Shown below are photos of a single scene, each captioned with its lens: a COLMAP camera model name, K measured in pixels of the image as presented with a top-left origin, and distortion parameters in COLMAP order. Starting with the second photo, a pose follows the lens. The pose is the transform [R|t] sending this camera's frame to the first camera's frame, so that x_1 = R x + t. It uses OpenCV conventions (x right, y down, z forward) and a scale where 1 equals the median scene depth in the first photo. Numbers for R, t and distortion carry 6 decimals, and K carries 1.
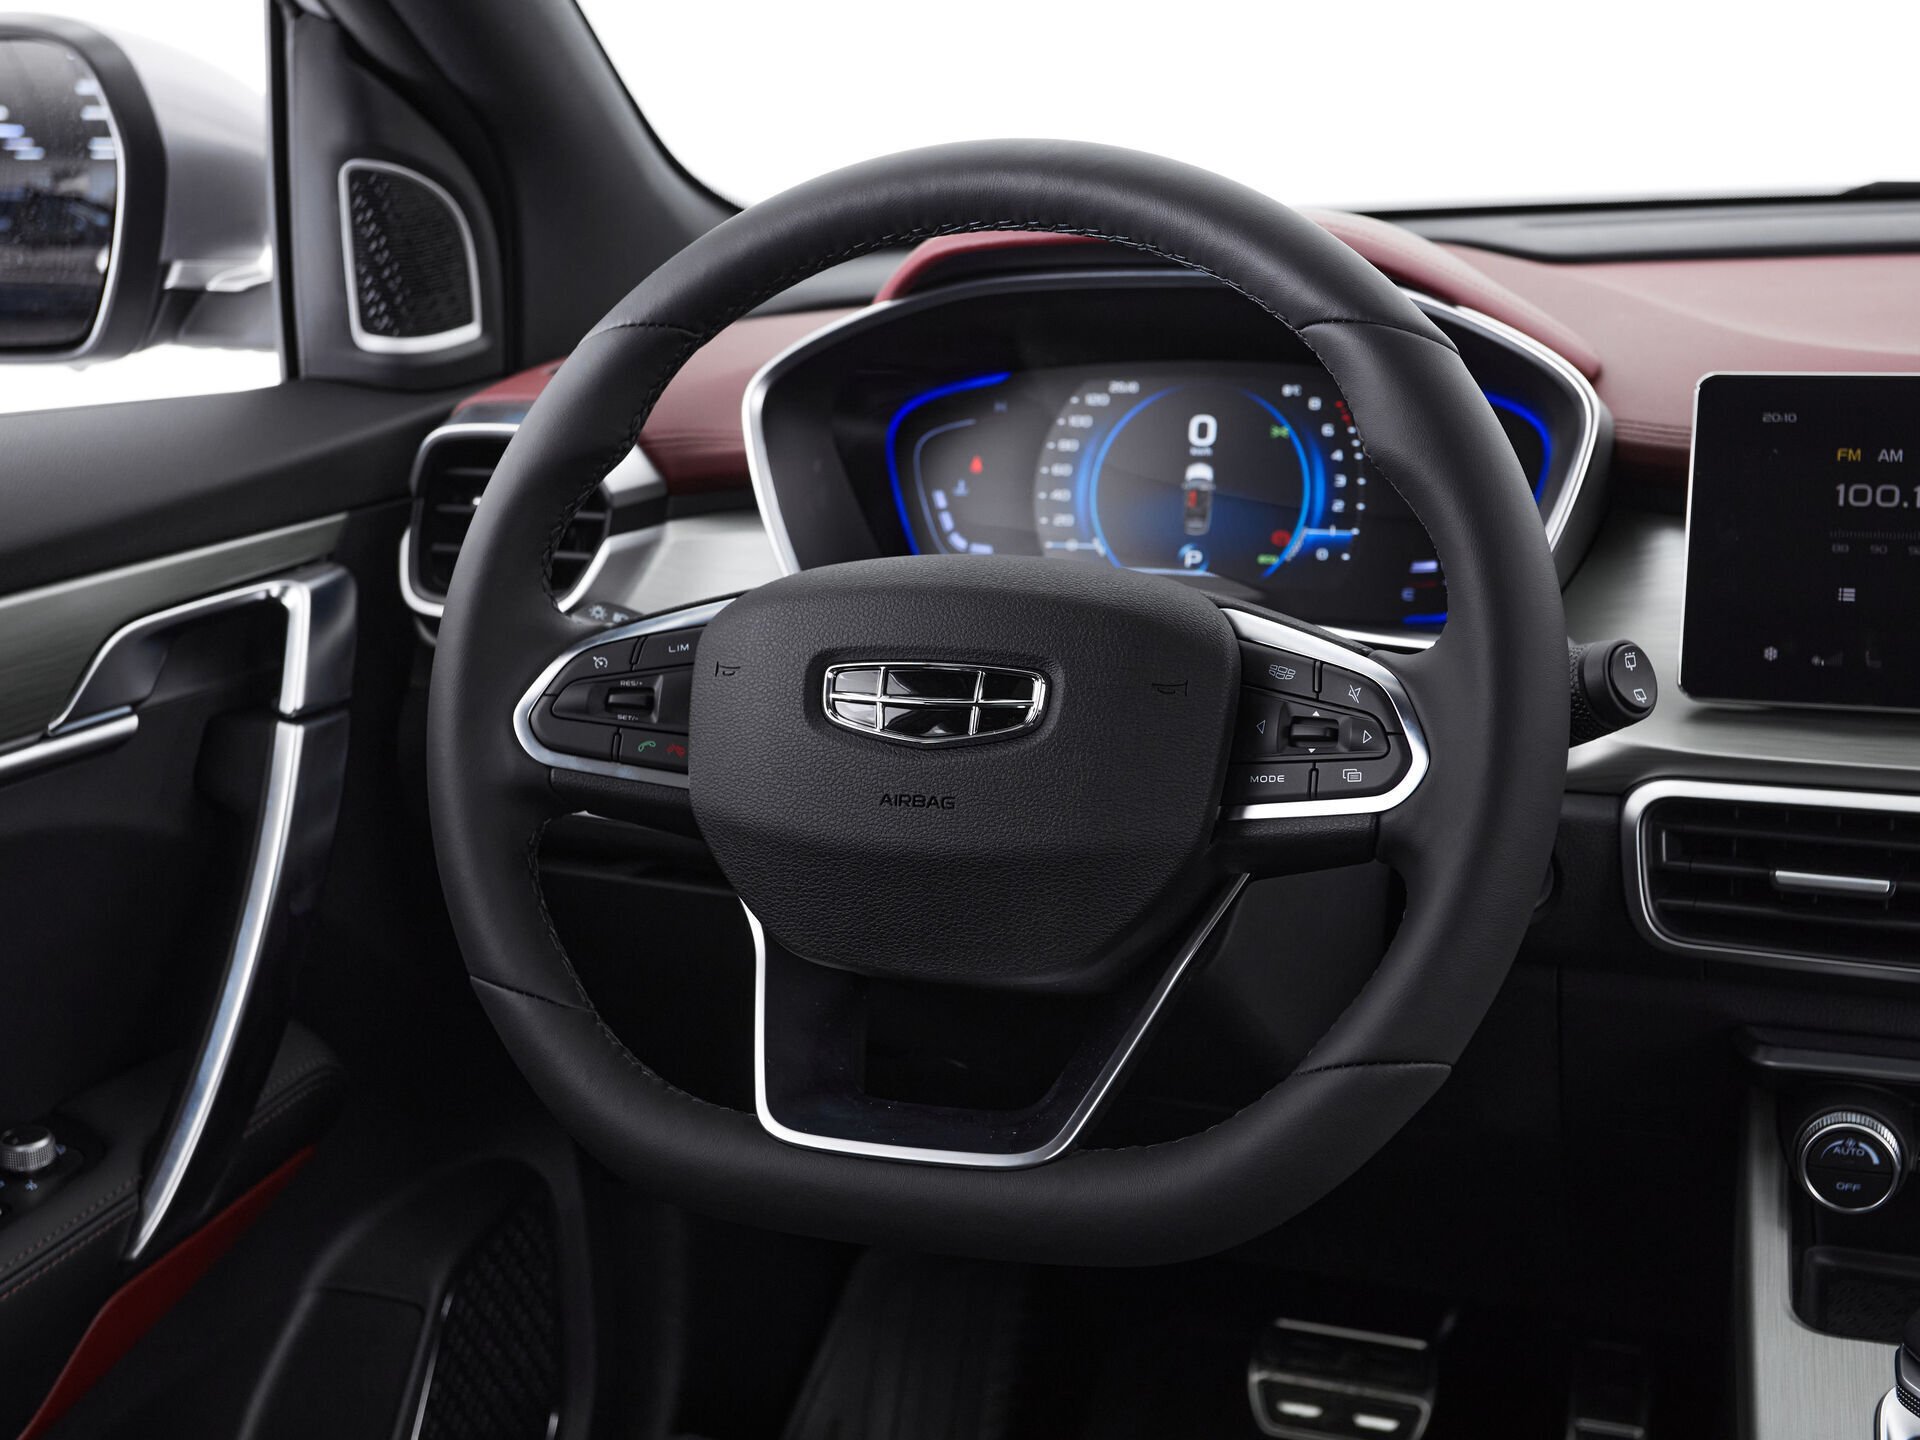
lens RADIAL K [[2410.7, 0, 933.3], [0, 2410.7, 708.2], [0, 0, 1]] dist [0.040686, 0.000000]
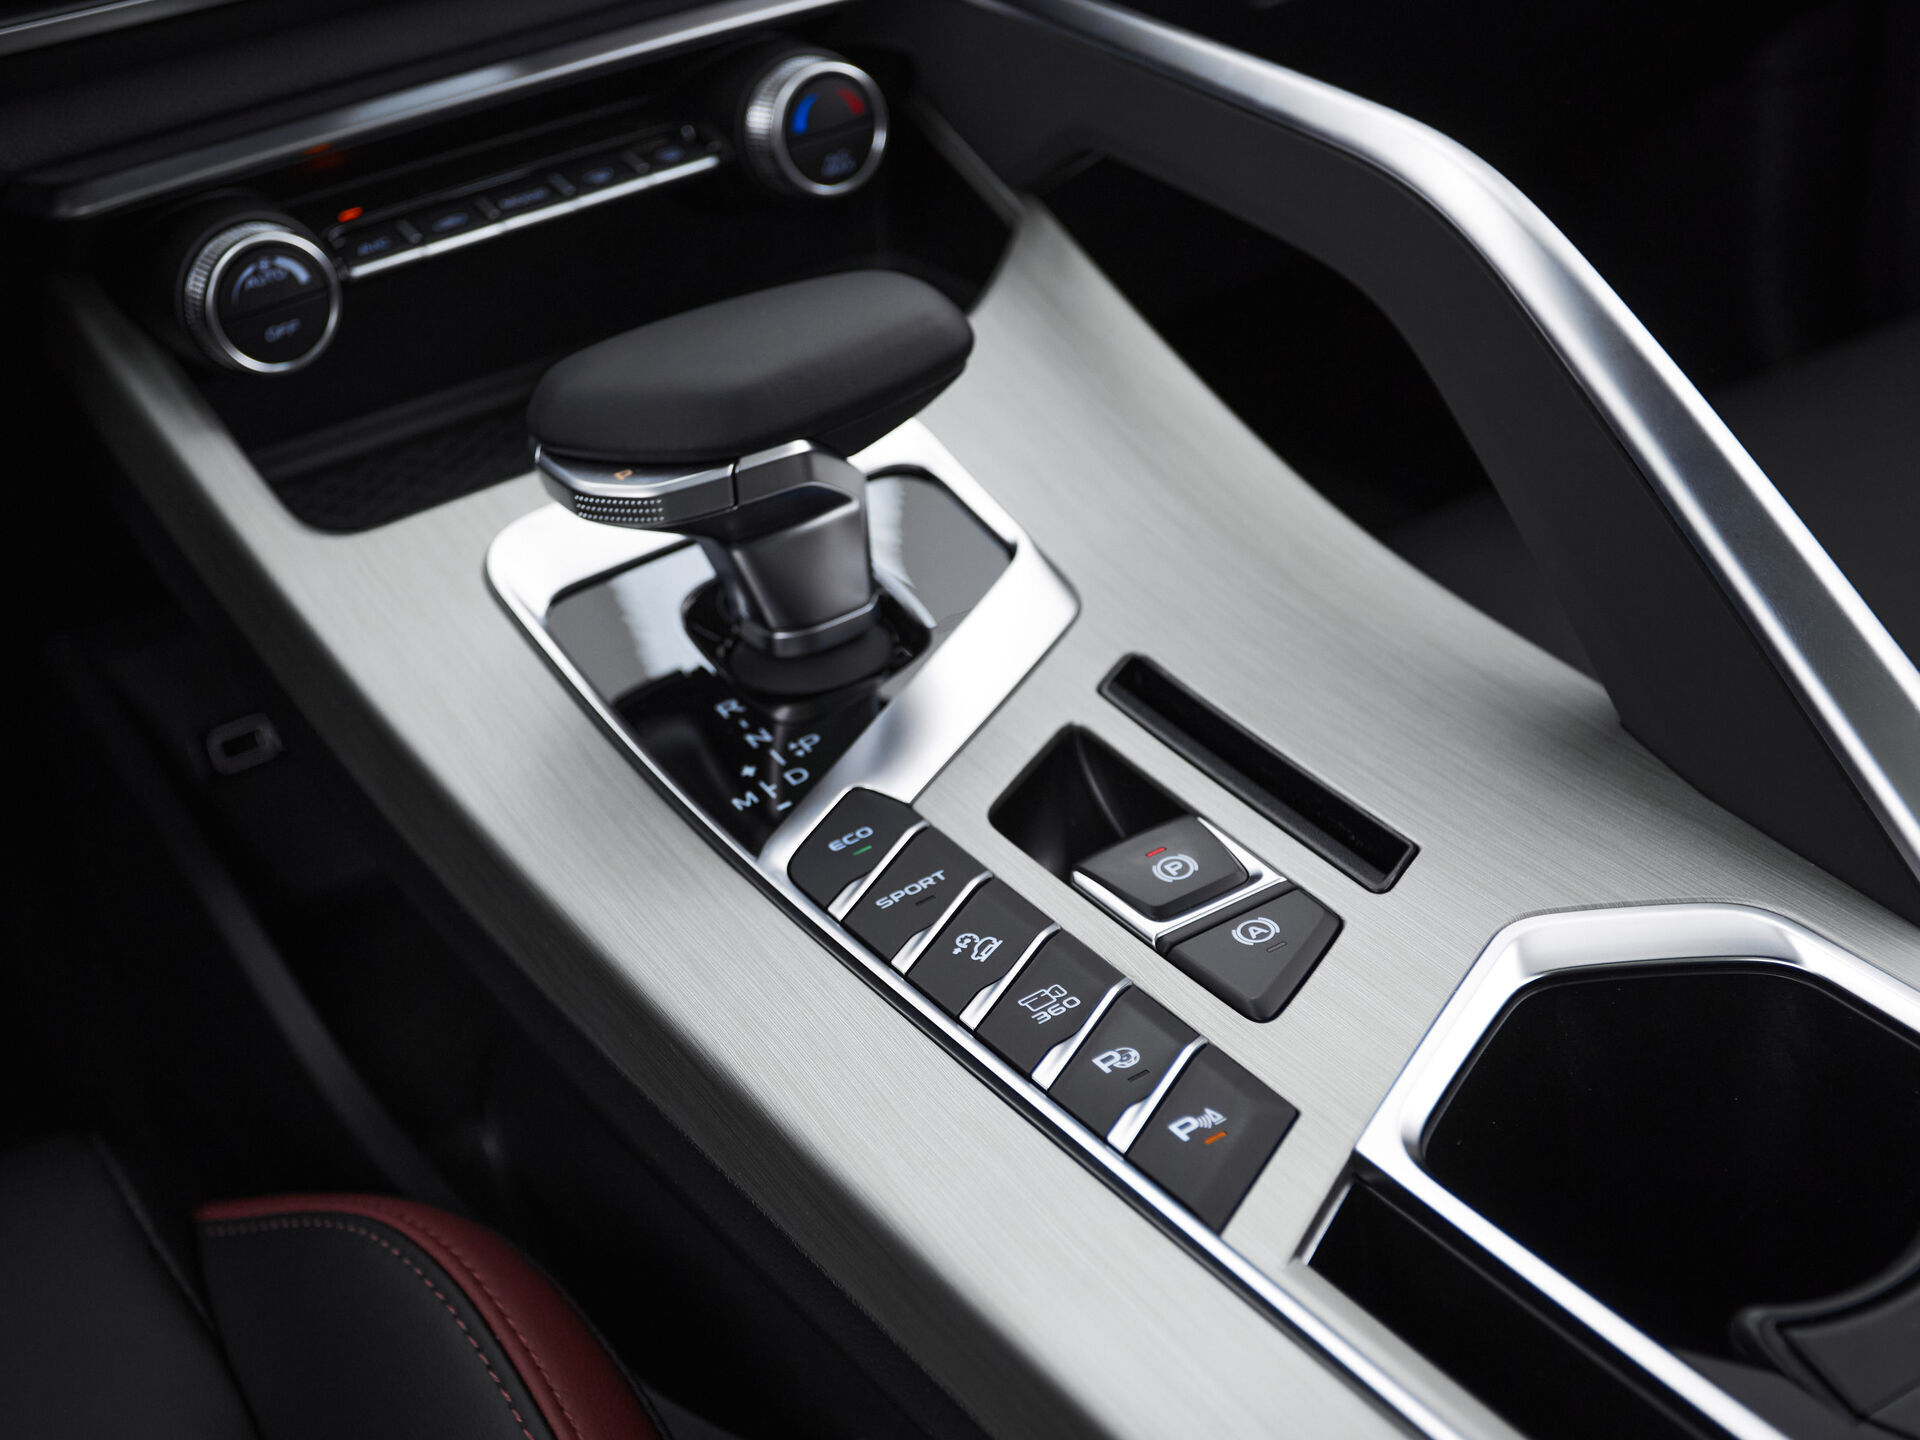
lens RADIAL K [[2805.6, 0, 837.3], [0, 2805.6, 788.6], [0, 0, 1]] dist [-0.012875, 0.000000]
pose [[0.634259, -0.434279, 0.639623, -0.069249], [0.286130, 0.900437, 0.327632, 0.098505], [-0.718224, -0.024788, 0.695371, 0.342271]]
